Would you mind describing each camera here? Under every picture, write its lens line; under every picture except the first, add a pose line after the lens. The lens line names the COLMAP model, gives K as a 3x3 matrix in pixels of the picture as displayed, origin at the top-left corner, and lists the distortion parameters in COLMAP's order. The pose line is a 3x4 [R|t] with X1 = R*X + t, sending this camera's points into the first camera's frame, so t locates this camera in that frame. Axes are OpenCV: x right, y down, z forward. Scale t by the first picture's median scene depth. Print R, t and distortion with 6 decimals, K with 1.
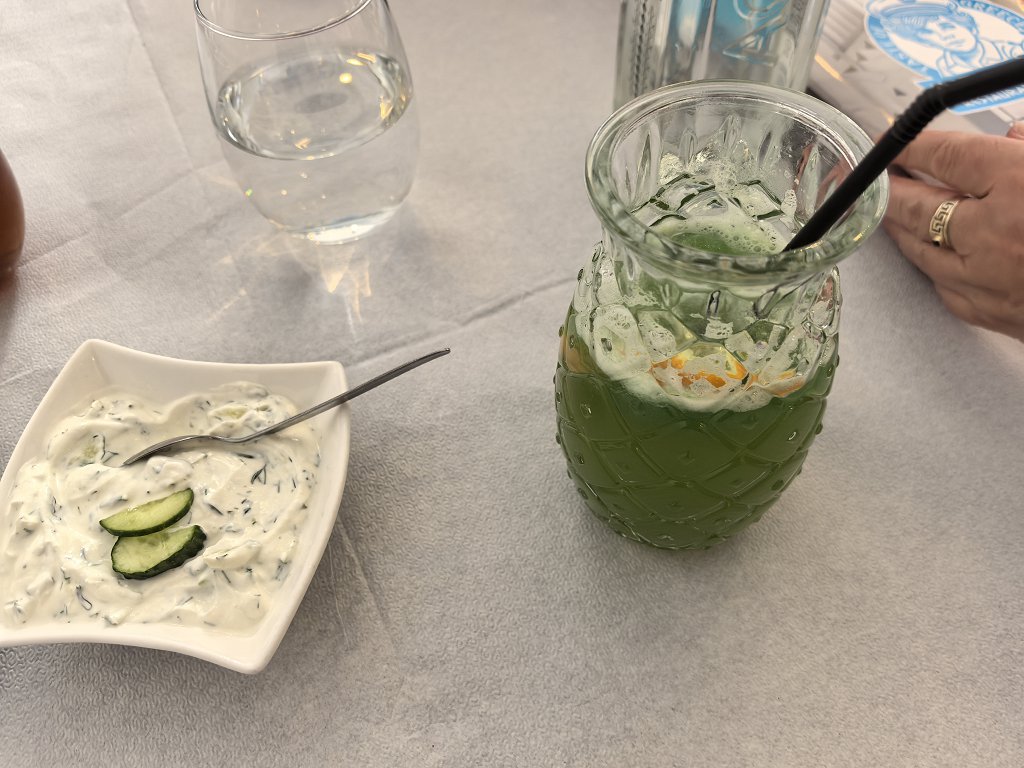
lens RADIAL K [[806.1, 0, 512.2], [0, 806.1, 384.0], [0, 0, 1]] dist [0.007919, -0.054745]
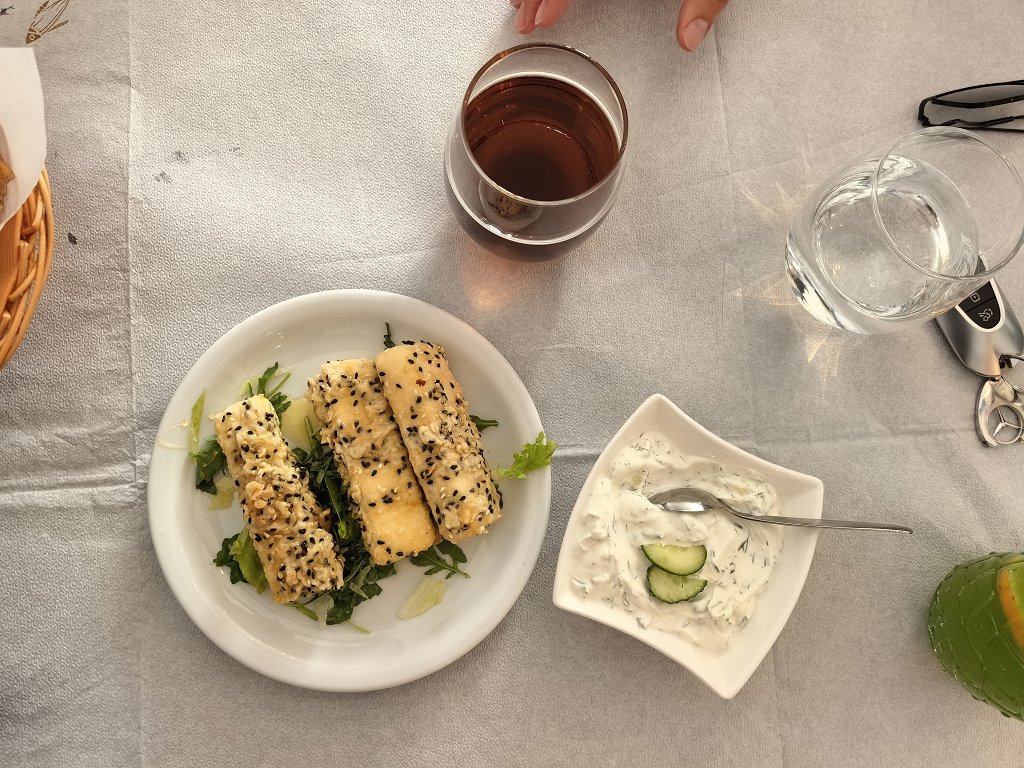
lens RADIAL K [[806.1, 0, 536.2], [0, 806.1, 364.3], [0, 0, 1]] dist [0.007919, -0.054745]
pose [[0.917682, 0.392636, 0.060801, -0.866788], [-0.374416, 0.803402, 0.462987, -0.668830], [0.132938, -0.447640, 0.884277, -0.164590]]
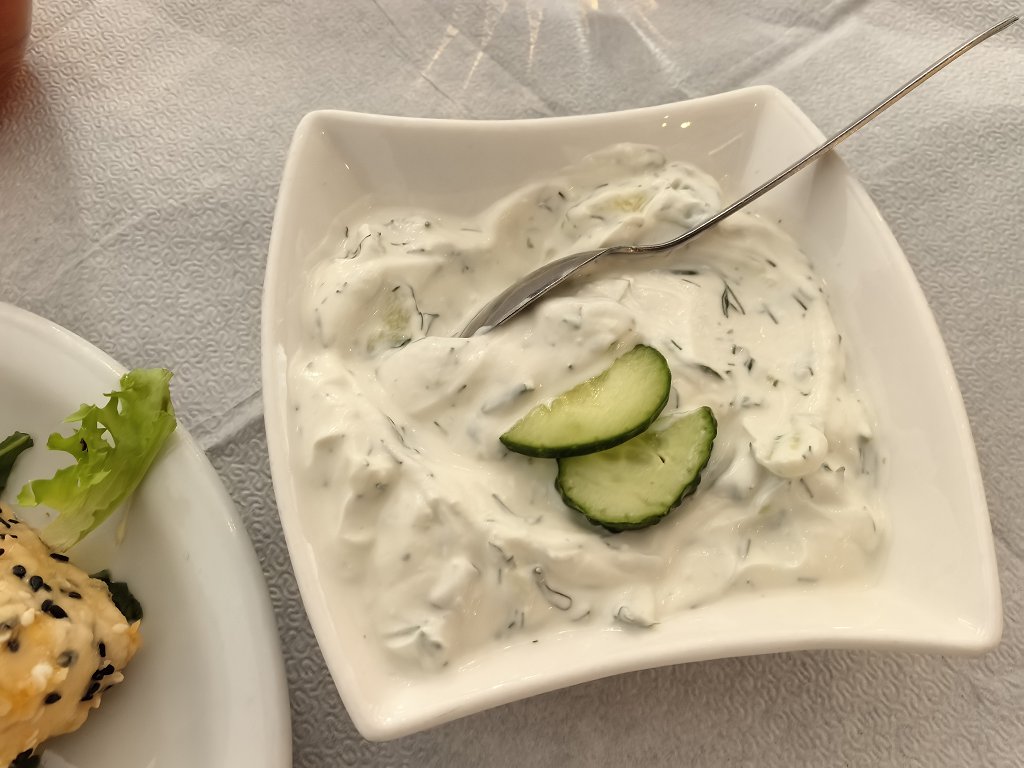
lens RADIAL K [[845.1, 0, 504.9], [0, 845.1, 384.0], [0, 0, 1]] dist [0.005314, -0.008990]
pose [[0.973587, -0.193342, 0.121439, -0.543075], [0.169542, 0.968453, 0.182632, 0.037921], [-0.152919, -0.157219, 0.975653, 0.461560]]
